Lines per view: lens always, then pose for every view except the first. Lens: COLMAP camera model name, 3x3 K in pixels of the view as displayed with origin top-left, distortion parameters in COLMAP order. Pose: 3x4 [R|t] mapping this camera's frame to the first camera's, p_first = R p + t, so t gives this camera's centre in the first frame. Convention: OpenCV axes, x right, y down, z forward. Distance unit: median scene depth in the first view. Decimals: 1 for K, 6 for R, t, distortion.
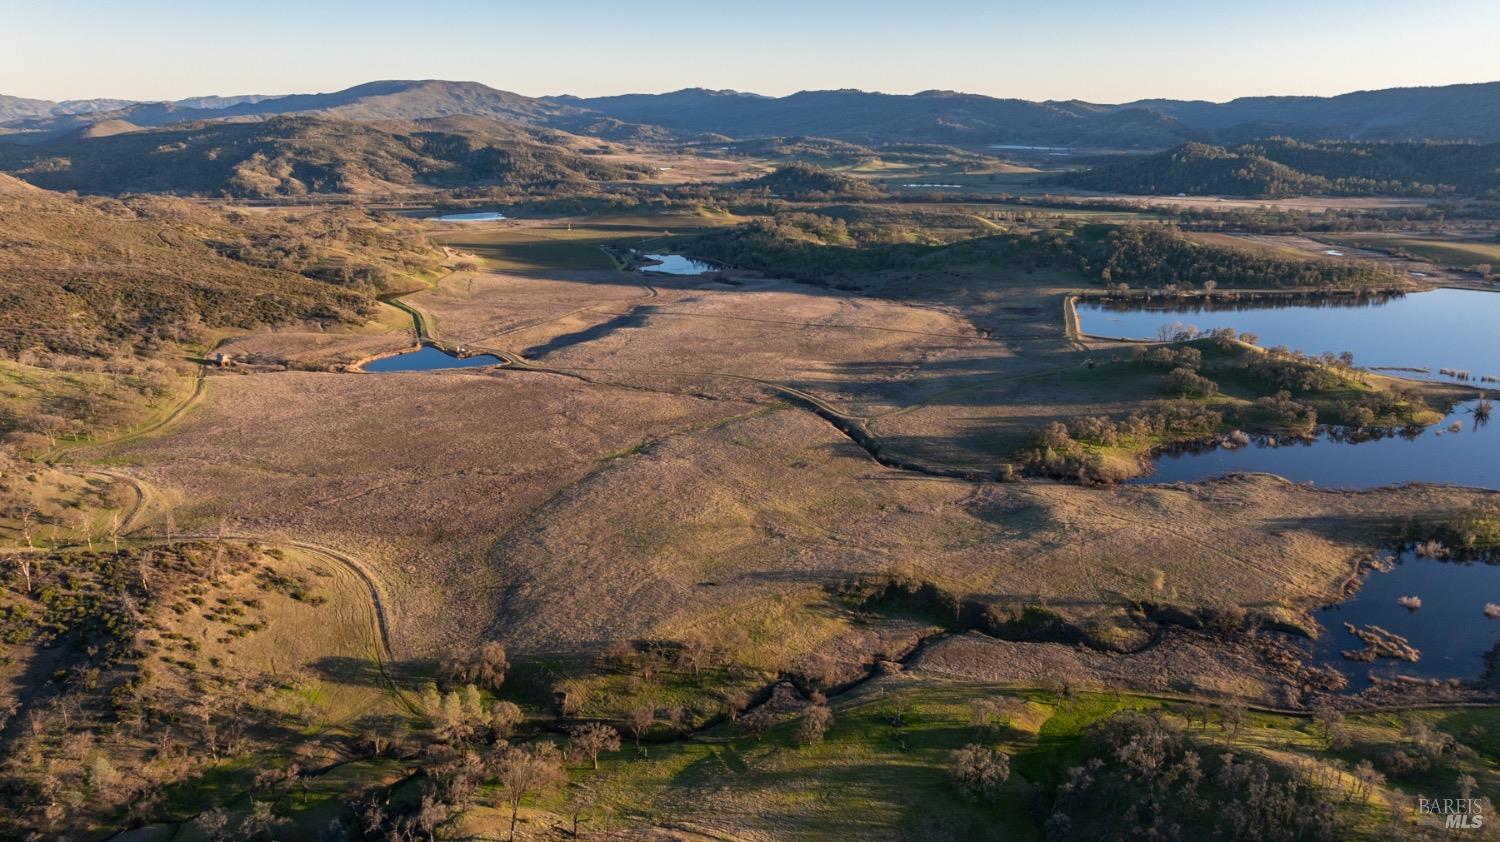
lens RADIAL K [[1054.9, 0, 759.9], [0, 1054.9, 414.3], [0, 0, 1]] dist [-0.042723, 0.048389]
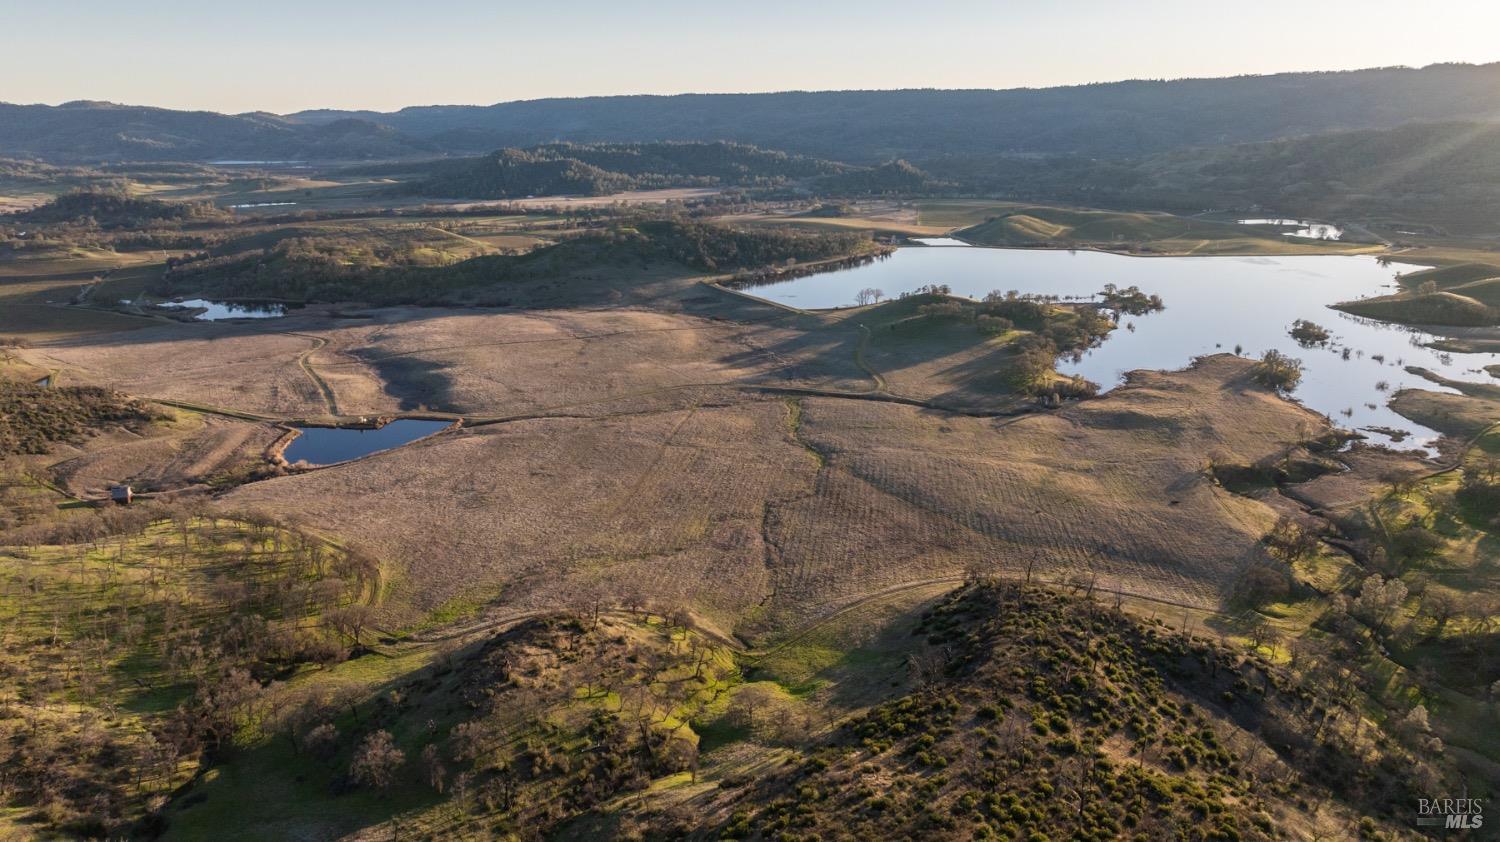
lens RADIAL K [[1054.9, 0, 748.0], [0, 1054.9, 414.0], [0, 0, 1]] dist [-0.042723, 0.048389]
pose [[0.715100, -0.194724, 0.671353, -0.431299], [0.201263, 0.977102, 0.069029, -0.044201], [-0.669422, 0.085756, 0.737916, 0.154023]]
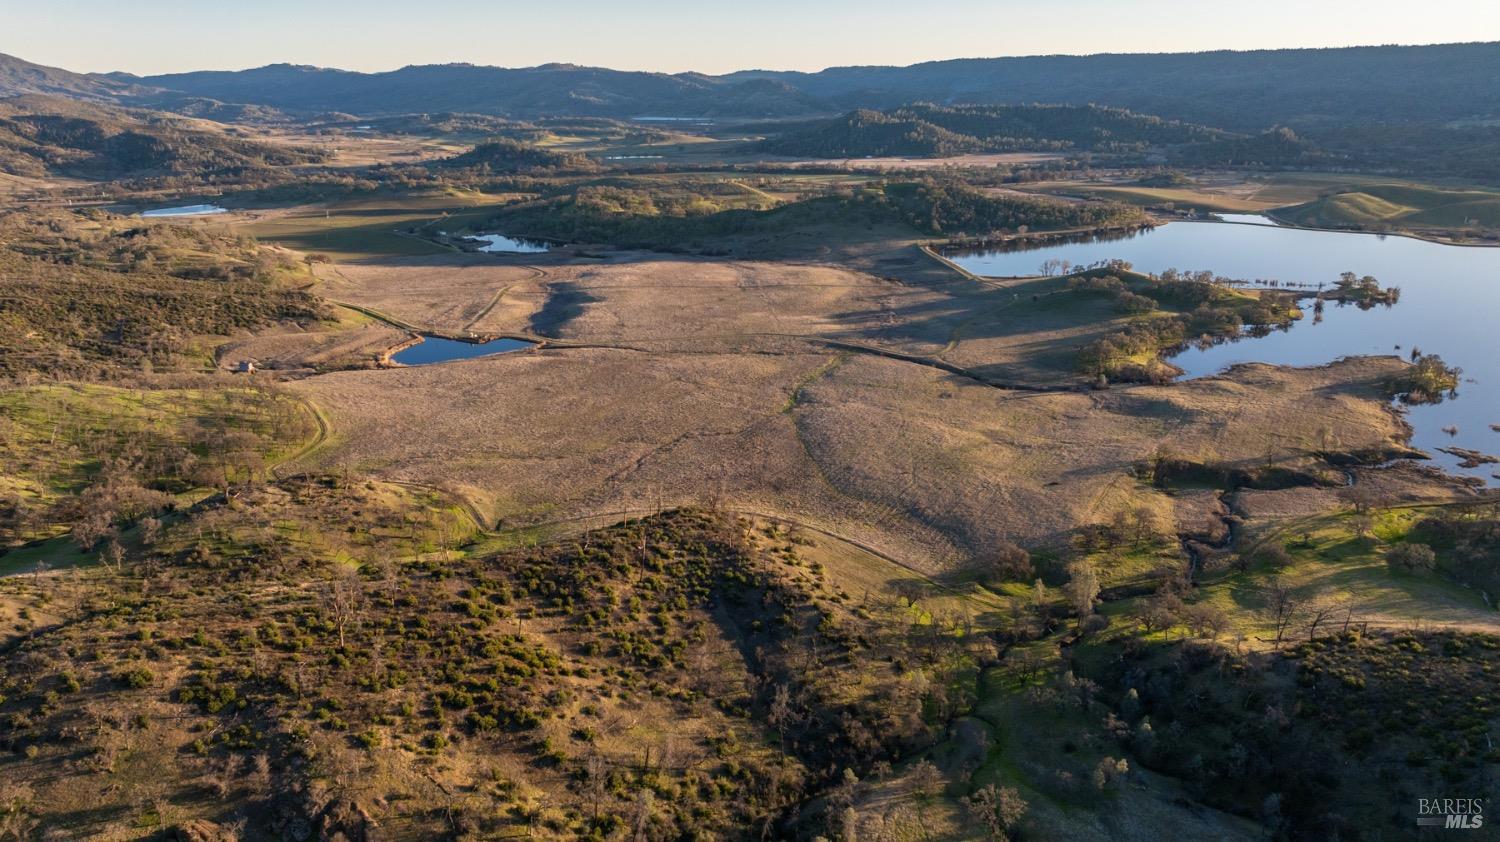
lens RADIAL K [[1054.9, 0, 752.3], [0, 1054.9, 412.8], [0, 0, 1]] dist [-0.042723, 0.048389]
pose [[0.929983, -0.118943, 0.347828, -0.275568], [0.111276, 0.992901, 0.042014, -0.002191], [-0.350356, -0.000367, 0.936617, 0.003731]]
